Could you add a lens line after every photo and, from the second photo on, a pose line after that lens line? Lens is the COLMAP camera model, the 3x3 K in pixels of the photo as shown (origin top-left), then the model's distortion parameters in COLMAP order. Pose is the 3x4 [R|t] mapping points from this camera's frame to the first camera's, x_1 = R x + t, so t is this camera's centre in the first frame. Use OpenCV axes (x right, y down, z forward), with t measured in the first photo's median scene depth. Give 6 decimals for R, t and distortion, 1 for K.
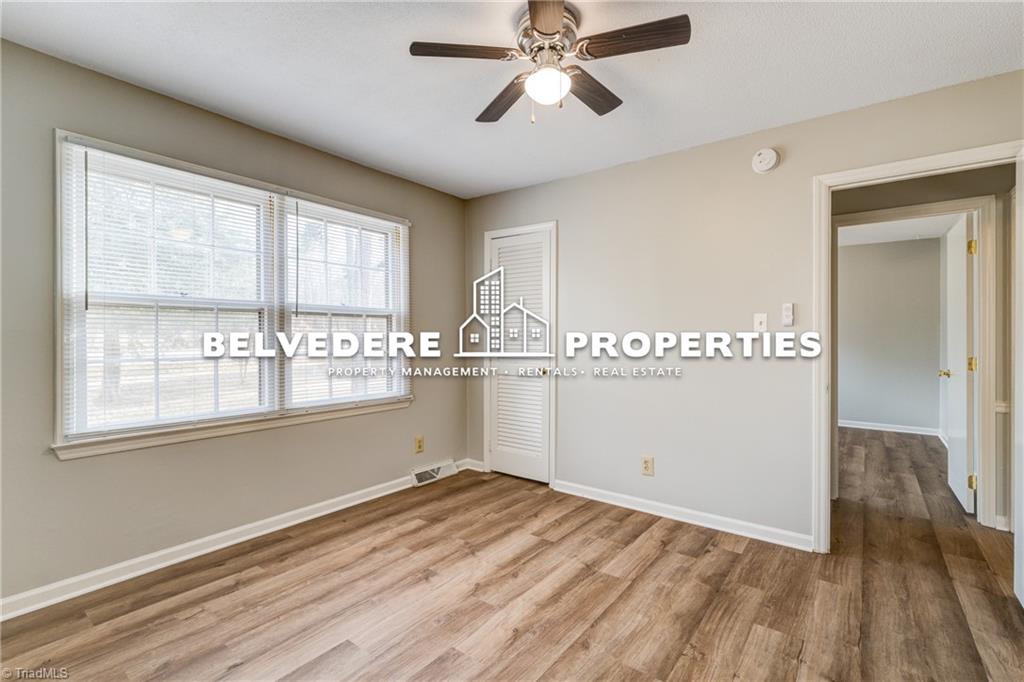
lens RADIAL K [[464.3, 0, 513.9], [0, 464.3, 338.9], [0, 0, 1]] dist [0.005490, -0.001541]
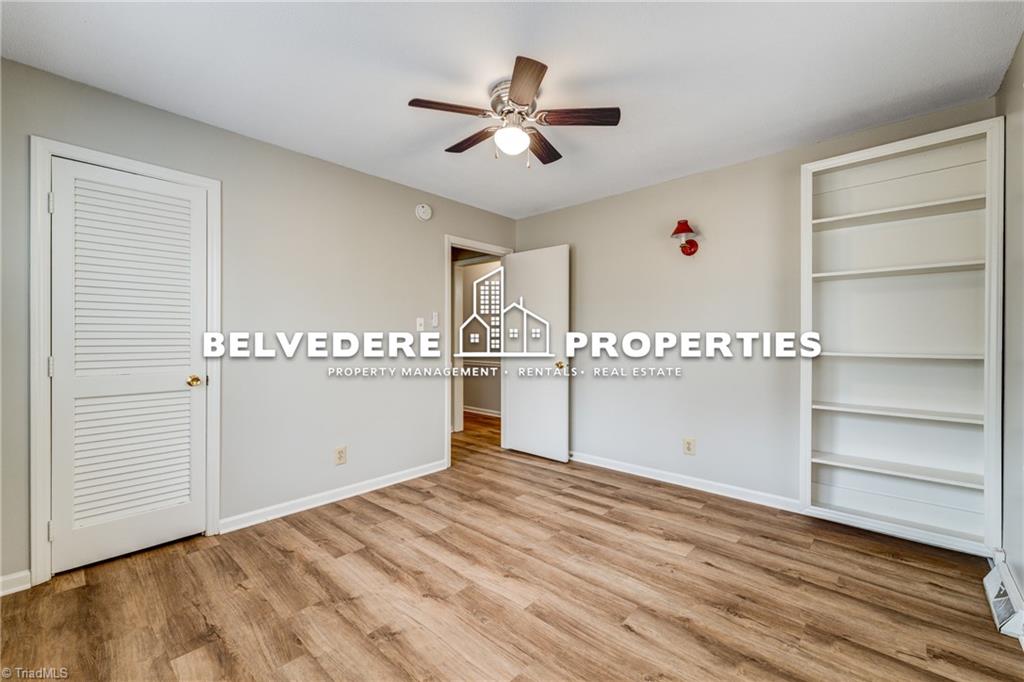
lens RADIAL K [[415.4, 0, 518.6], [0, 415.4, 346.0], [0, 0, 1]] dist [0.004565, 0.000140]
pose [[0.089879, -0.026953, 0.995588, -0.774204], [0.001384, 0.999636, 0.026937, -0.006009], [-0.995952, -0.001043, 0.089884, 0.632113]]
